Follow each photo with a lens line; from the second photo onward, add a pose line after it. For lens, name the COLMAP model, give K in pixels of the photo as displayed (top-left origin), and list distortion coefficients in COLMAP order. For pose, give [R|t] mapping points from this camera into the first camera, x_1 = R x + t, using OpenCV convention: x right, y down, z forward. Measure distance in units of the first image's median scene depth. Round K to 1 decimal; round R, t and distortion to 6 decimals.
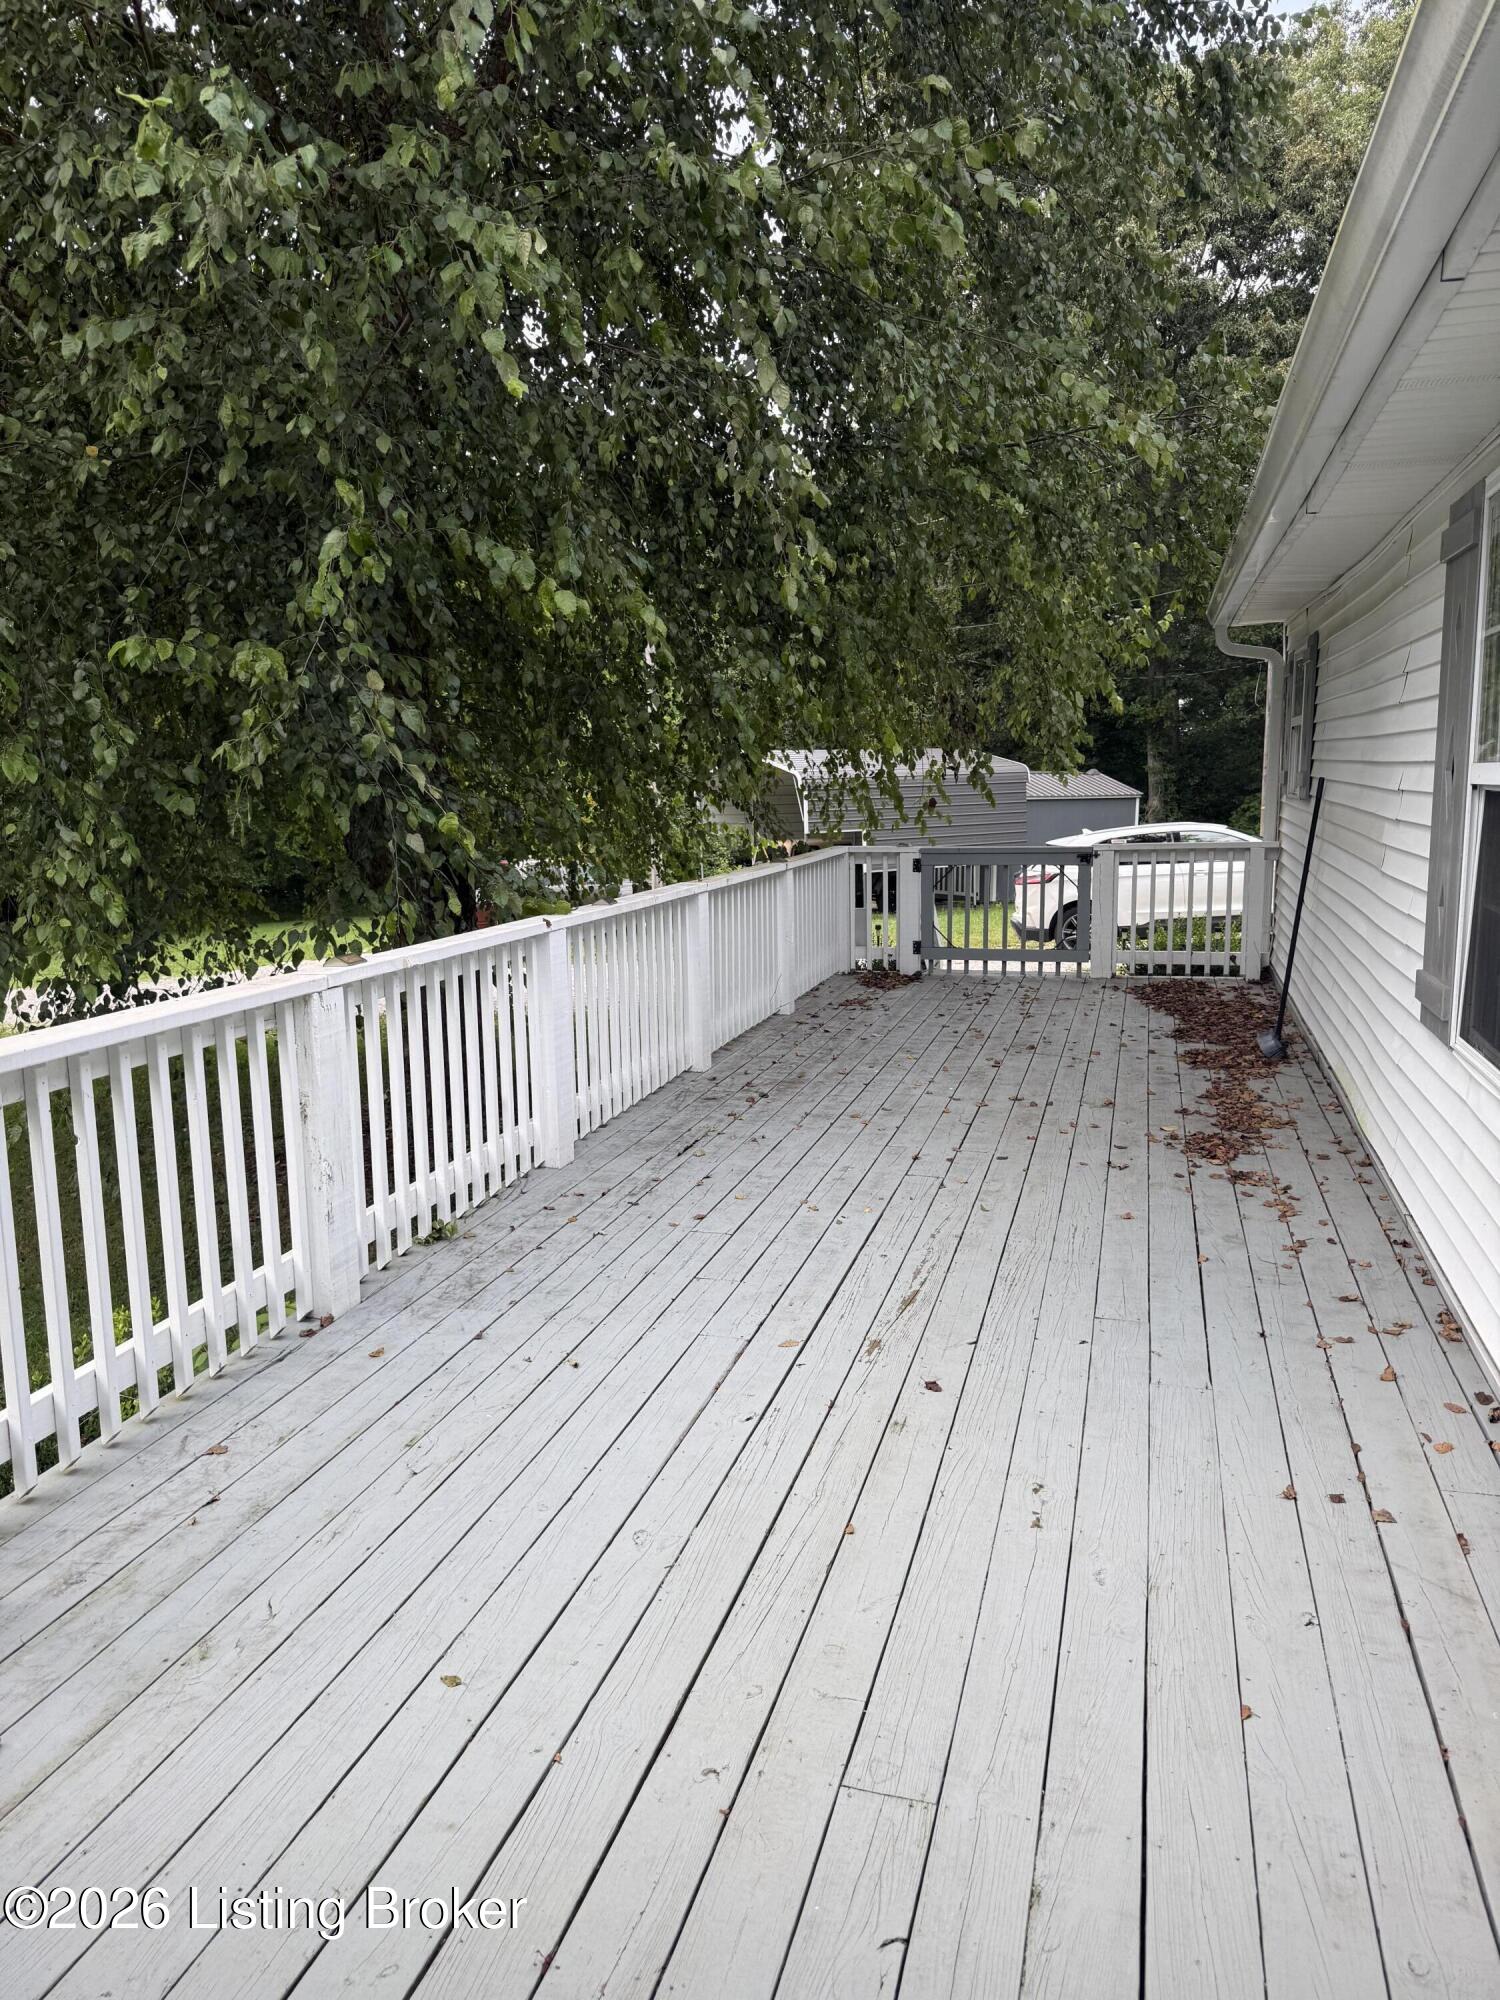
lens RADIAL K [[1420.9, 0, 759.5], [0, 1420.9, 1006.8], [0, 0, 1]] dist [0.011017, -0.011581]
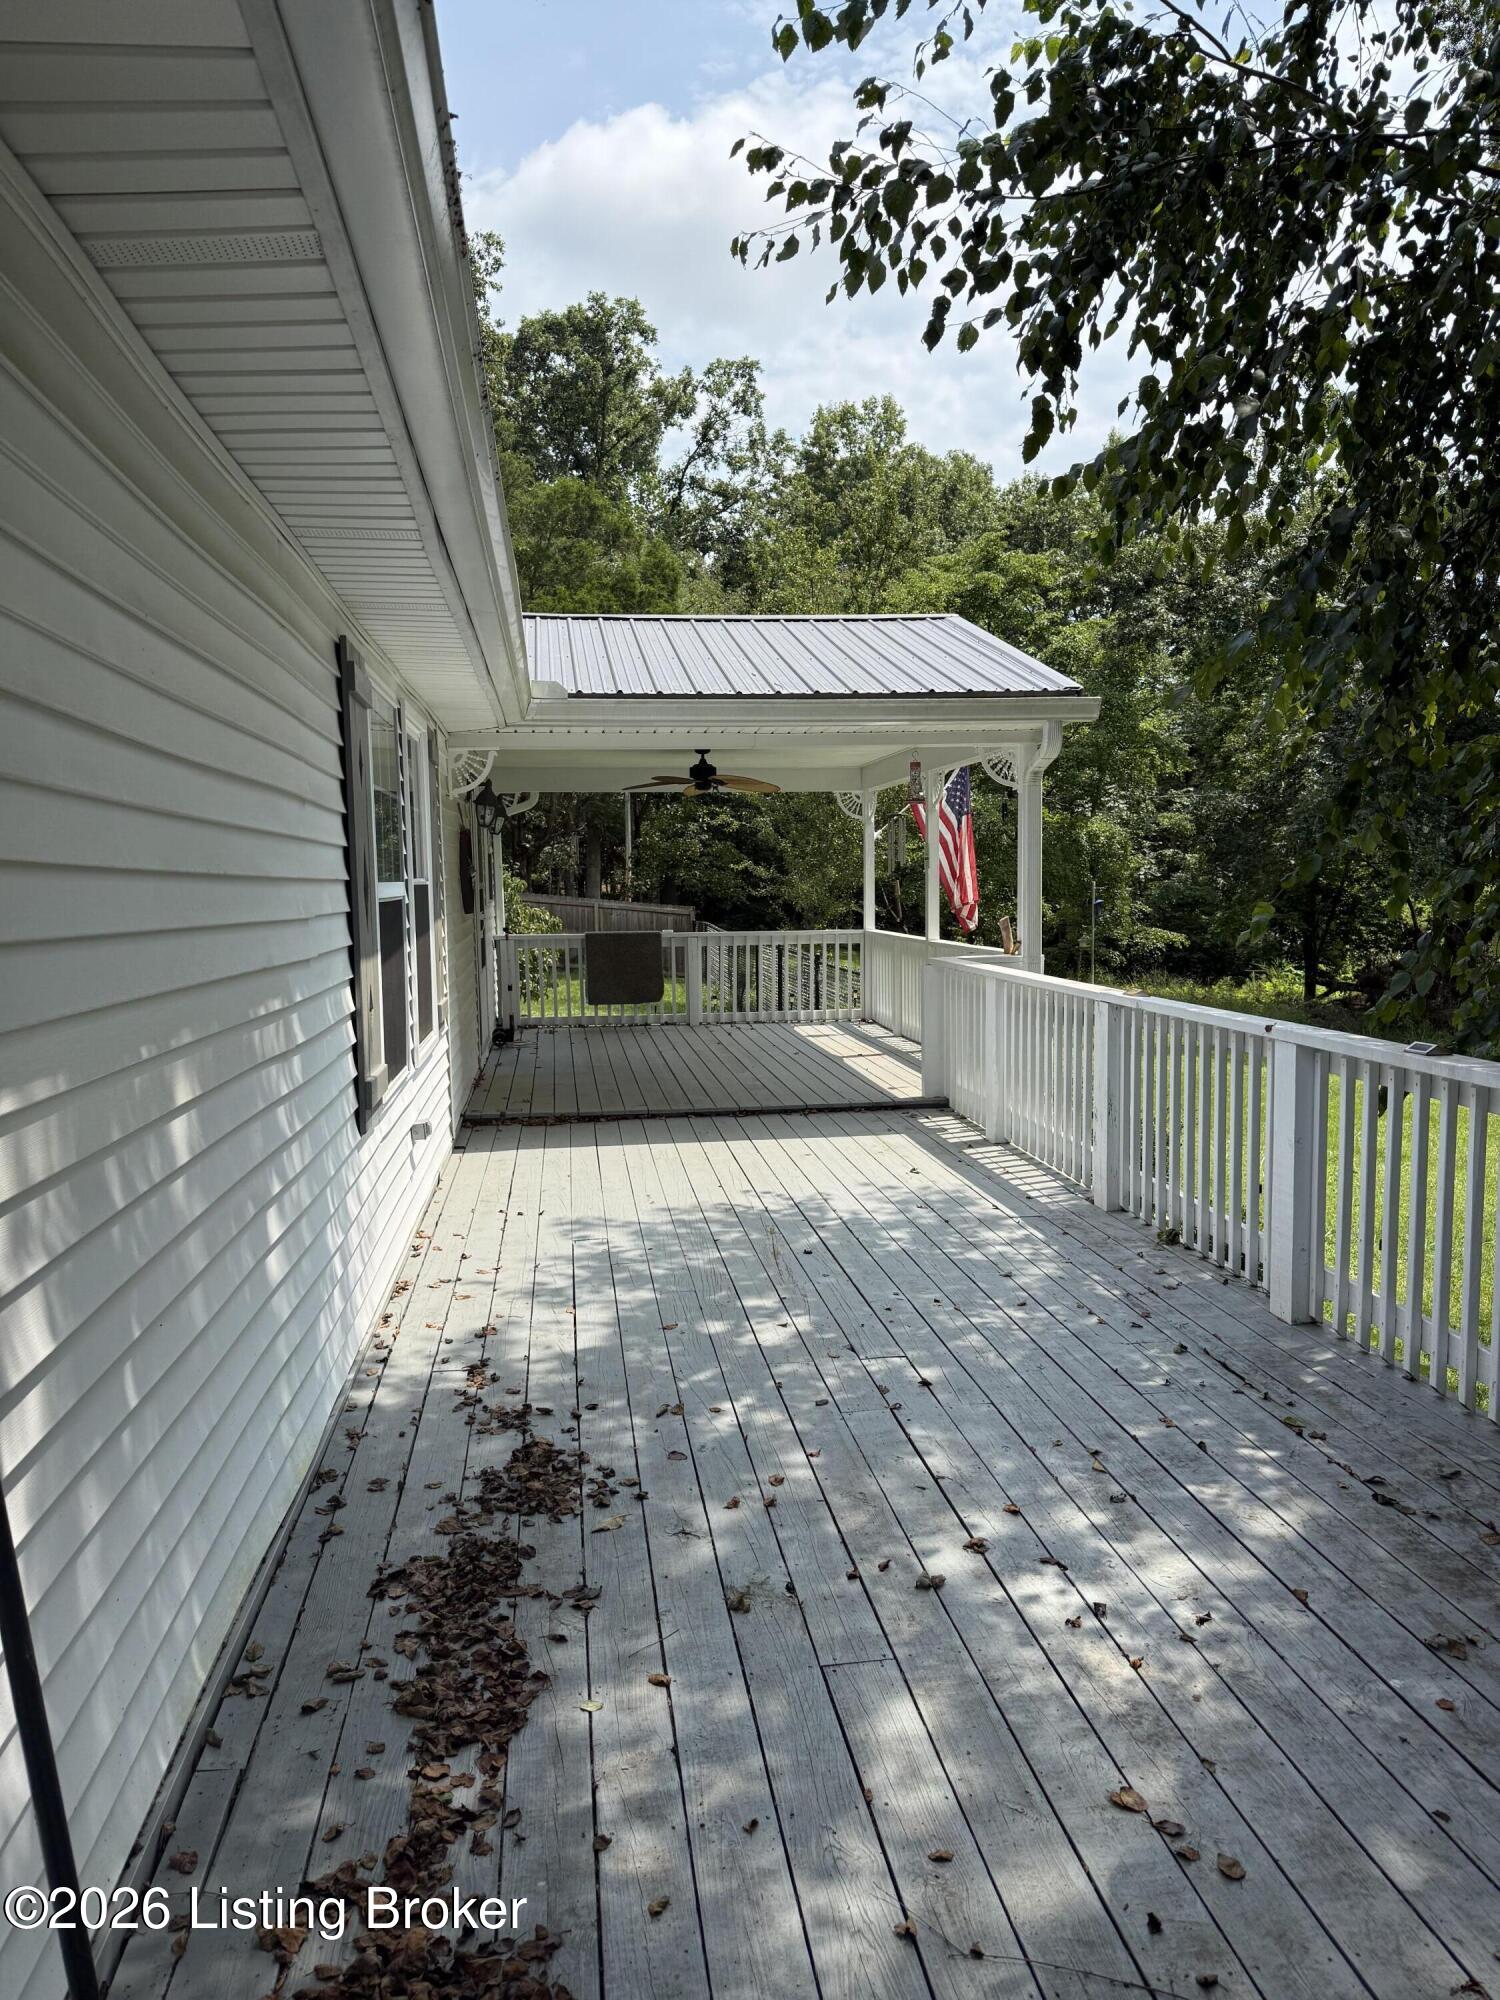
lens RADIAL K [[1420.9, 0, 759.5], [0, 1420.9, 1006.8], [0, 0, 1]] dist [0.011017, -0.011581]
pose [[-0.918998, 0.067937, -0.388365, 0.492426], [-0.029628, 0.970357, 0.239853, -0.278680], [0.393147, 0.231931, -0.889743, 1.659382]]
